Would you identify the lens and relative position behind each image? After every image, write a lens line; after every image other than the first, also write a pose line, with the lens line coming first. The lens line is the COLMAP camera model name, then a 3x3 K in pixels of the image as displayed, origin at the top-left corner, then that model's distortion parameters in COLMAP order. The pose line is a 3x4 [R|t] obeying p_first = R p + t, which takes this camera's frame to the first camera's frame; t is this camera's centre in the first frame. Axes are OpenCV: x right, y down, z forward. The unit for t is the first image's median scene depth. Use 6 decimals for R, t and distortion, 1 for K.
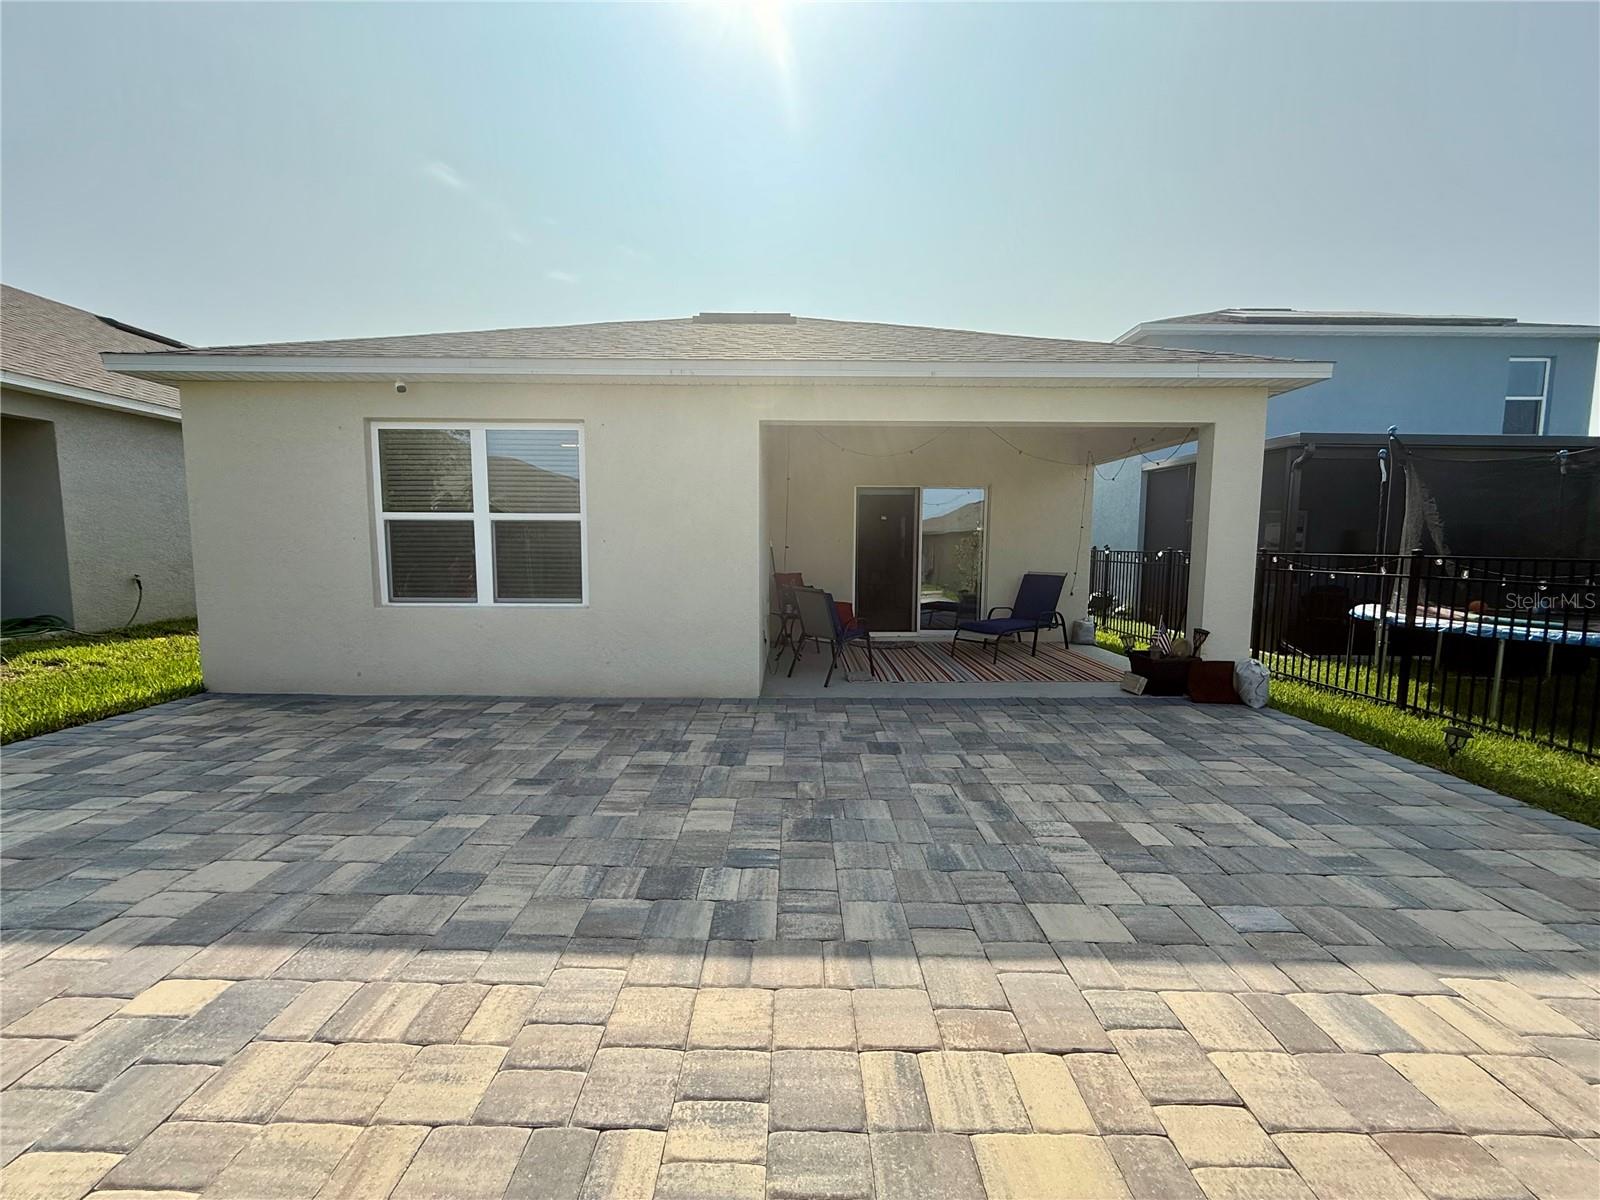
lens RADIAL K [[637.6, 0, 796.3], [0, 637.6, 605.1], [0, 0, 1]] dist [-0.003448, 0.001075]
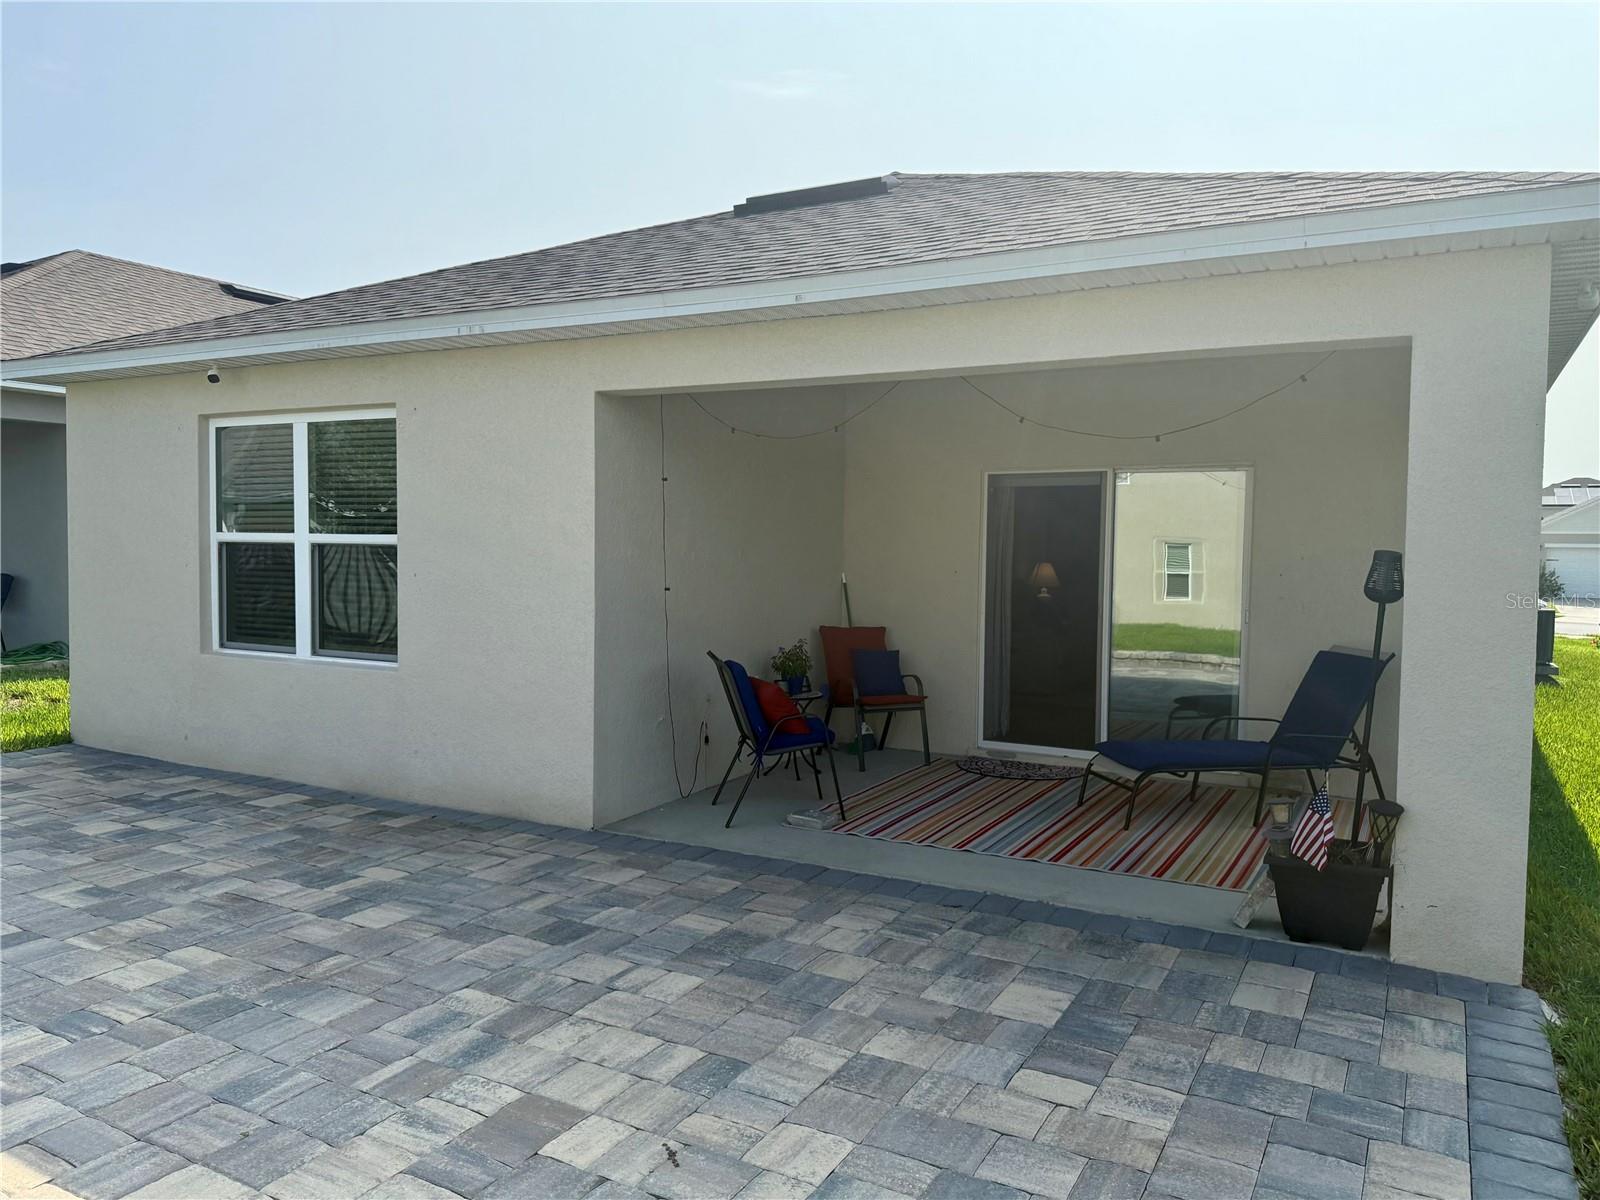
lens RADIAL K [[1170.8, 0, 802.7], [0, 1170.8, 592.1], [0, 0, 1]] dist [0.025871, -0.029843]
pose [[0.873157, 0.026971, -0.486692, 0.860934], [-0.056502, 0.997338, -0.046099, -0.058370], [0.484153, 0.067751, 0.872357, 0.116579]]
